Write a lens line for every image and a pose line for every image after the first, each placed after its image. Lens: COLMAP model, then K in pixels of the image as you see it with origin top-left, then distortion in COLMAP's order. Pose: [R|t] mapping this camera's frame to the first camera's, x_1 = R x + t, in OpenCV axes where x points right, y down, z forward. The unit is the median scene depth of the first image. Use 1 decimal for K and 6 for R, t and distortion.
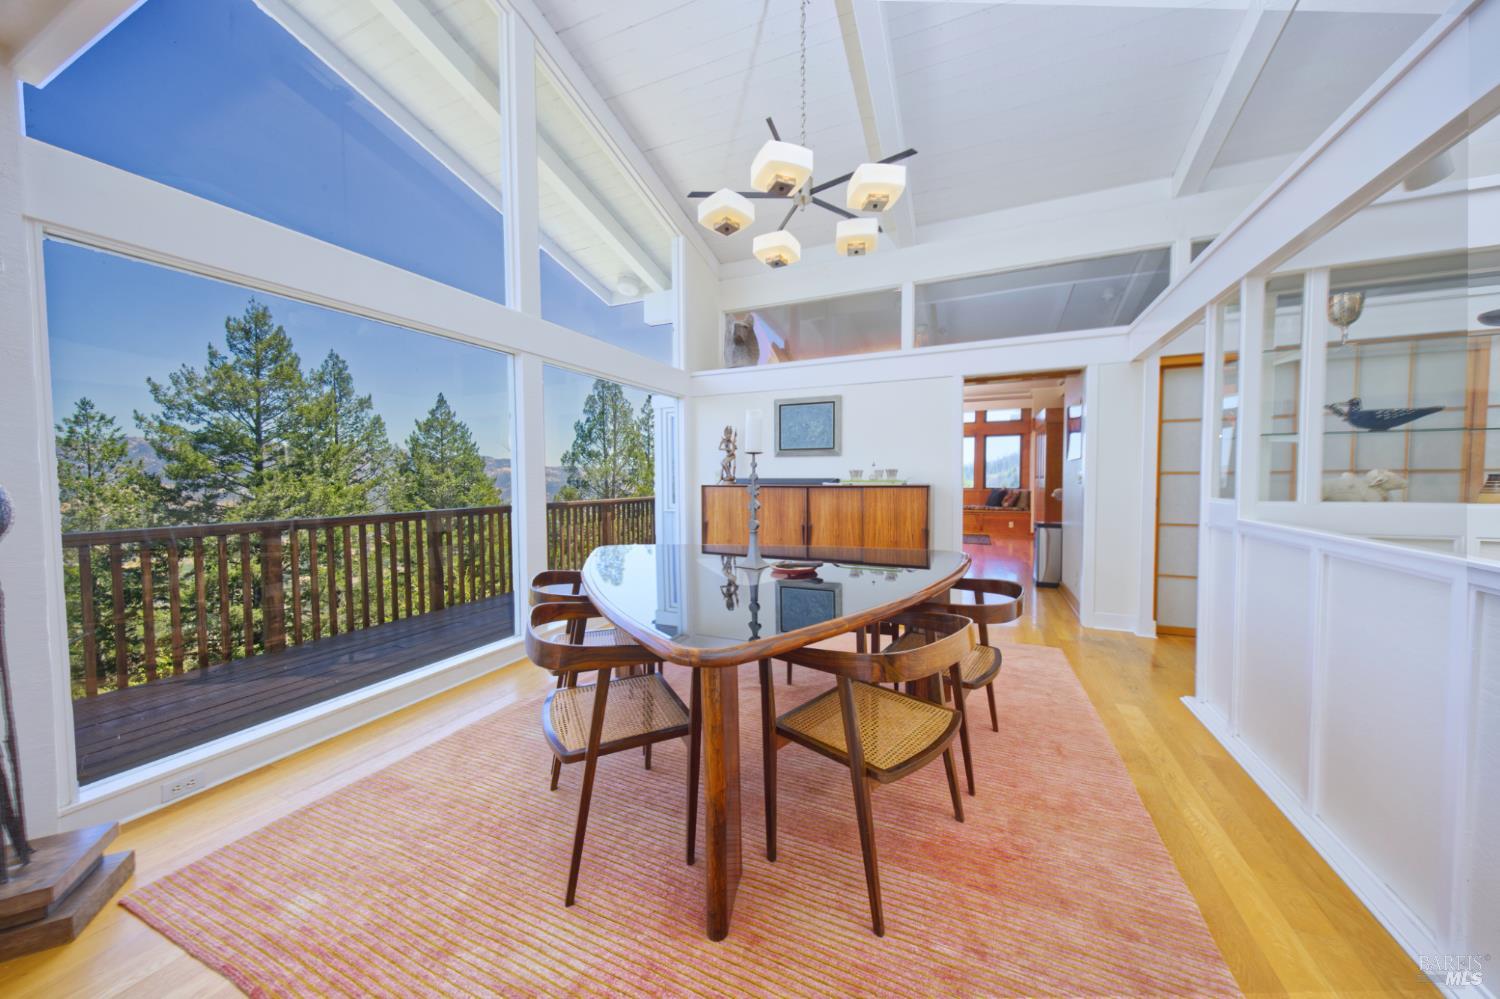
lens RADIAL K [[507.8, 0, 750.0], [0, 507.8, 499.5], [0, 0, 1]] dist [0.000057, 0.000000]
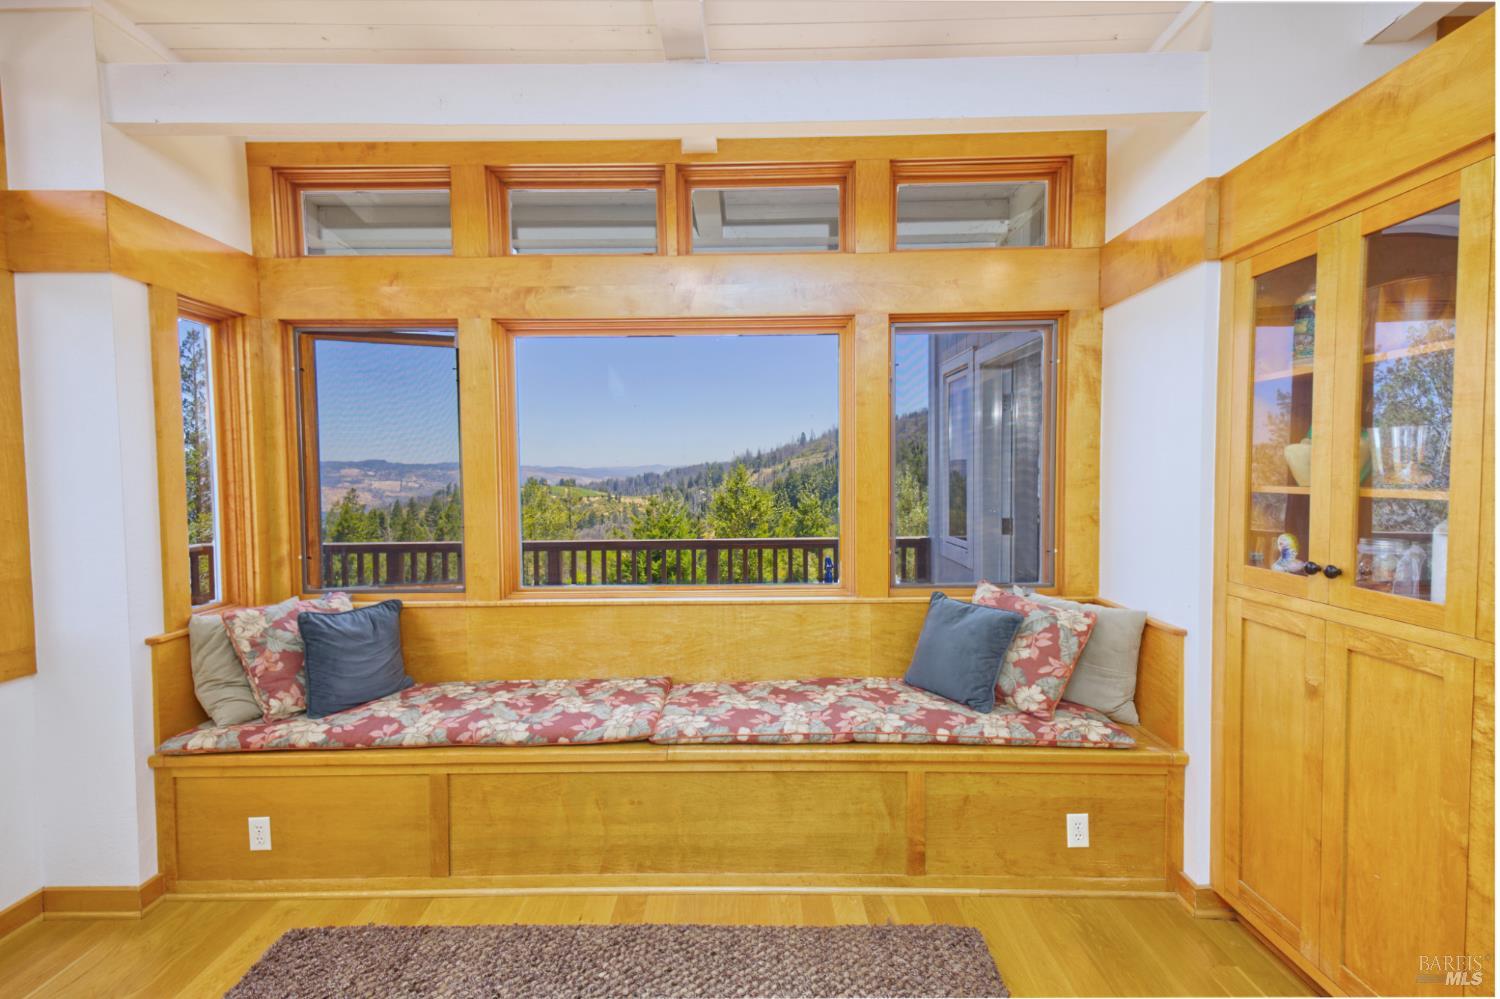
lens RADIAL K [[673.0, 0, 750.0], [0, 673.0, 499.5], [0, 0, 1]] dist [-0.000066, -0.000008]
pose [[0.916425, -0.019805, 0.399715, 0.085055], [0.022068, 0.999756, -0.001061, -0.016336], [-0.399597, 0.009794, 0.916639, 0.218079]]
